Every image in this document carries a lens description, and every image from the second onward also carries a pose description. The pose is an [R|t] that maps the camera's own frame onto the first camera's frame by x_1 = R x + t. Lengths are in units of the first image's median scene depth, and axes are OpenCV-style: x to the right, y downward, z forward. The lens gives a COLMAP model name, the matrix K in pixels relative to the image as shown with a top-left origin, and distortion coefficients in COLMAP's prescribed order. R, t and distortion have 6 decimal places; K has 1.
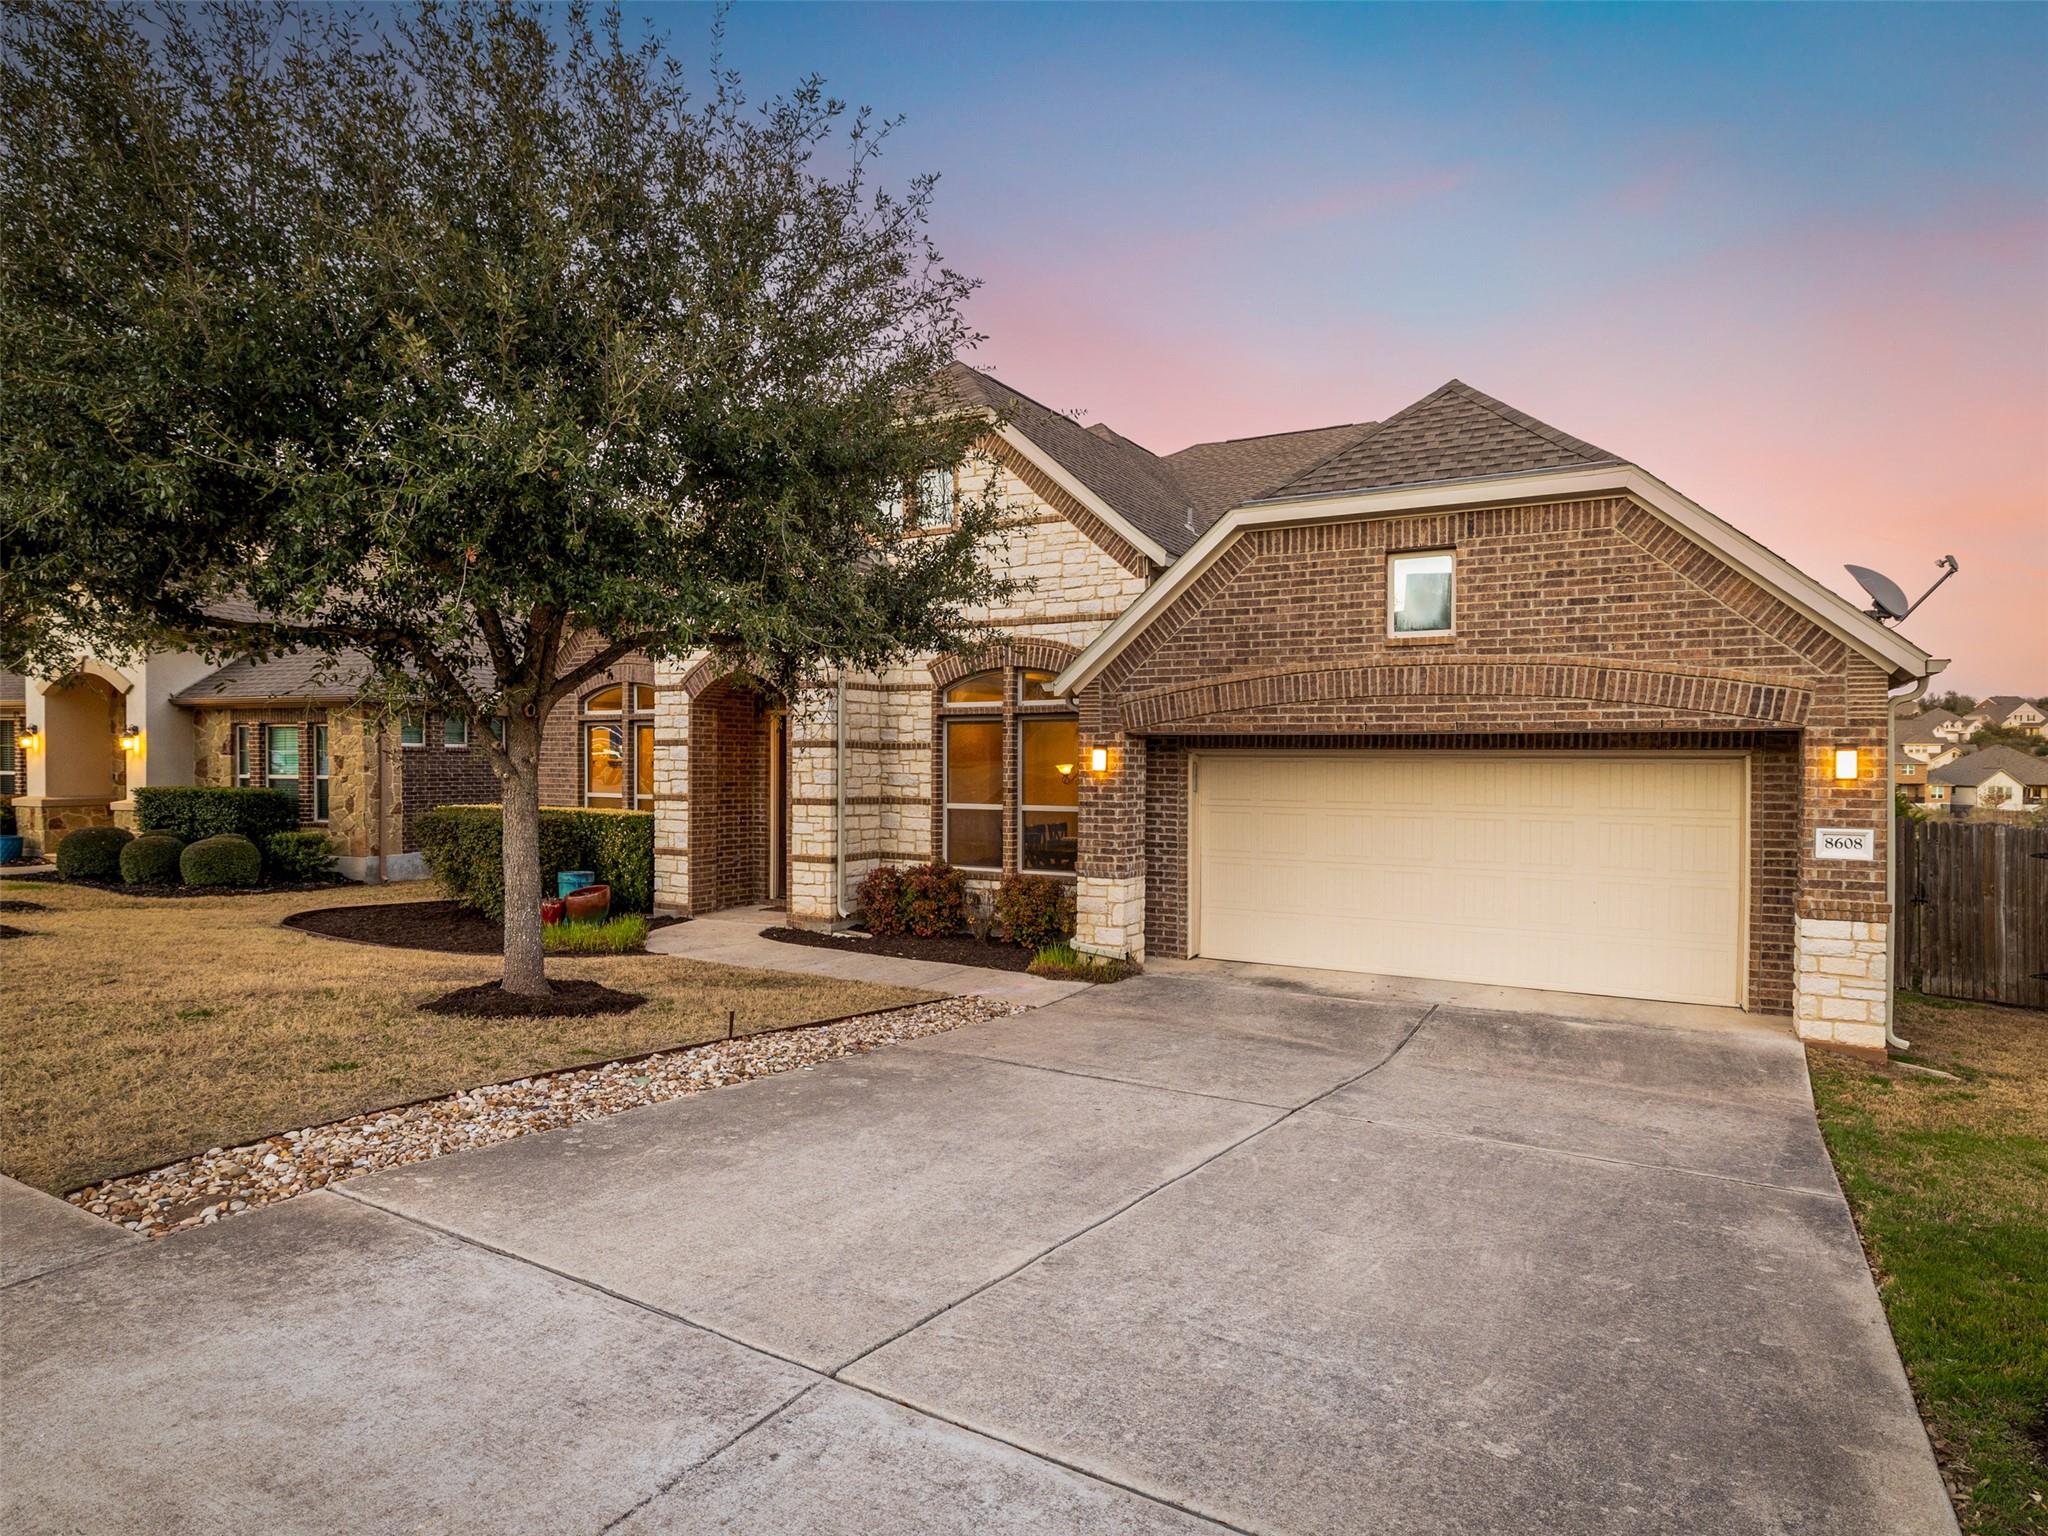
lens RADIAL K [[1181.1, 0, 1025.7], [0, 1181.1, 768.1], [0, 0, 1]] dist [-0.000046, 0.000941]
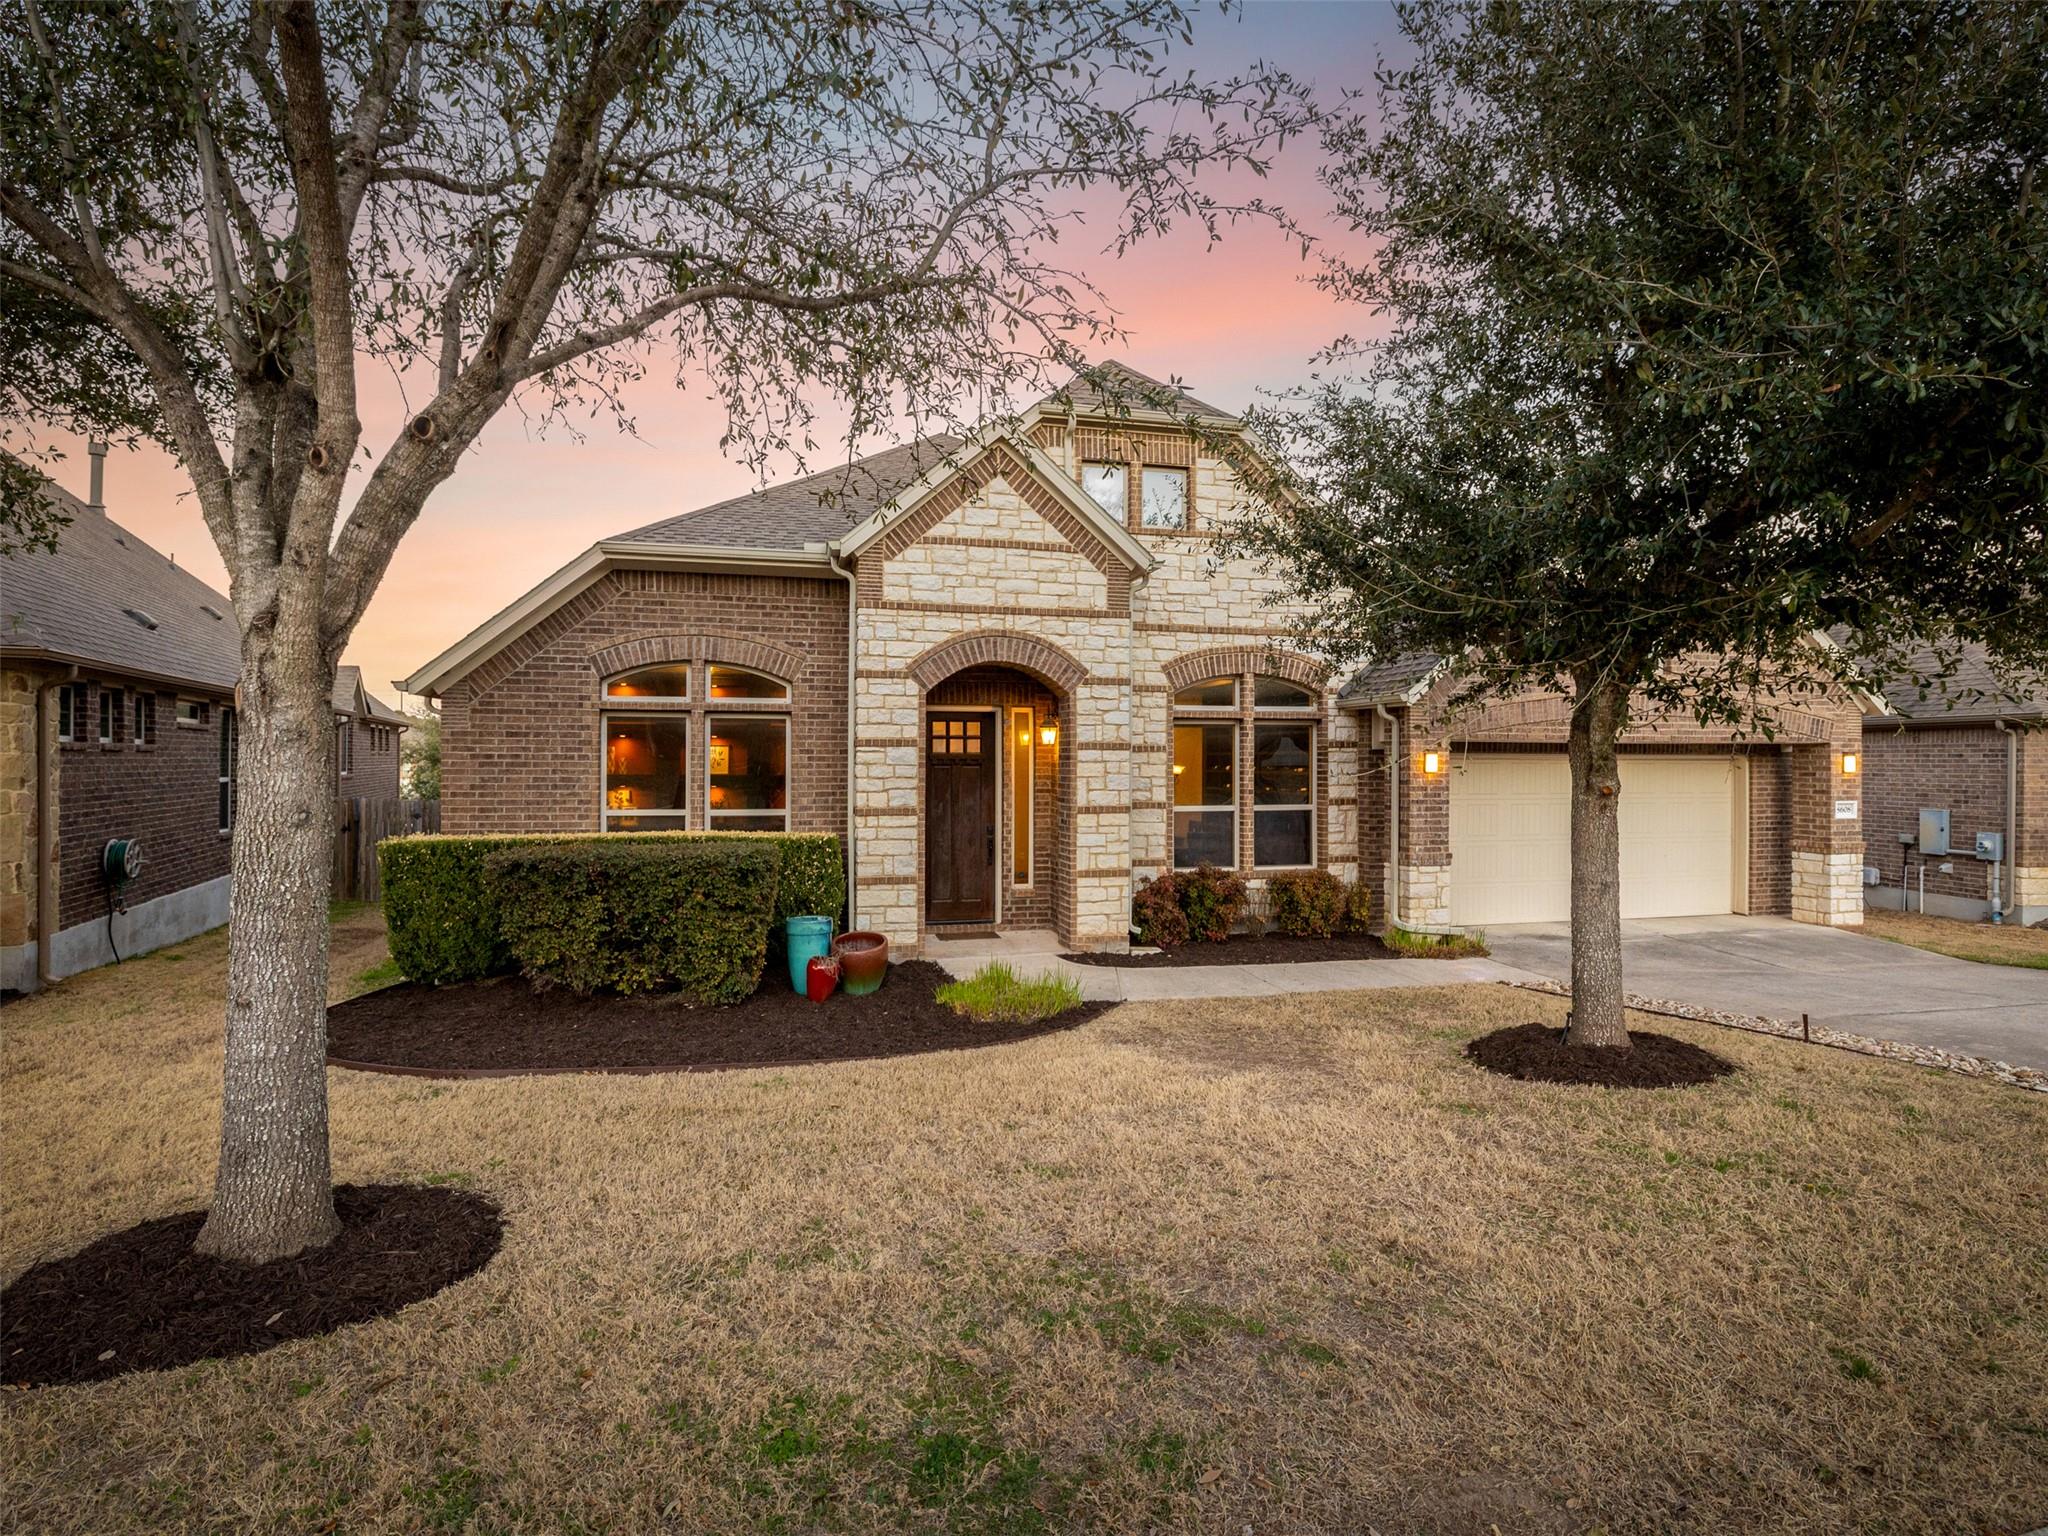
lens RADIAL K [[933.4, 0, 1024.6], [0, 933.4, 758.4], [0, 0, 1]] dist [-0.003925, -0.000179]
pose [[0.730579, -0.004902, 0.682811, -0.701911], [0.005143, 0.999985, 0.001677, -0.012365], [-0.682809, 0.002287, 0.730594, 0.508585]]
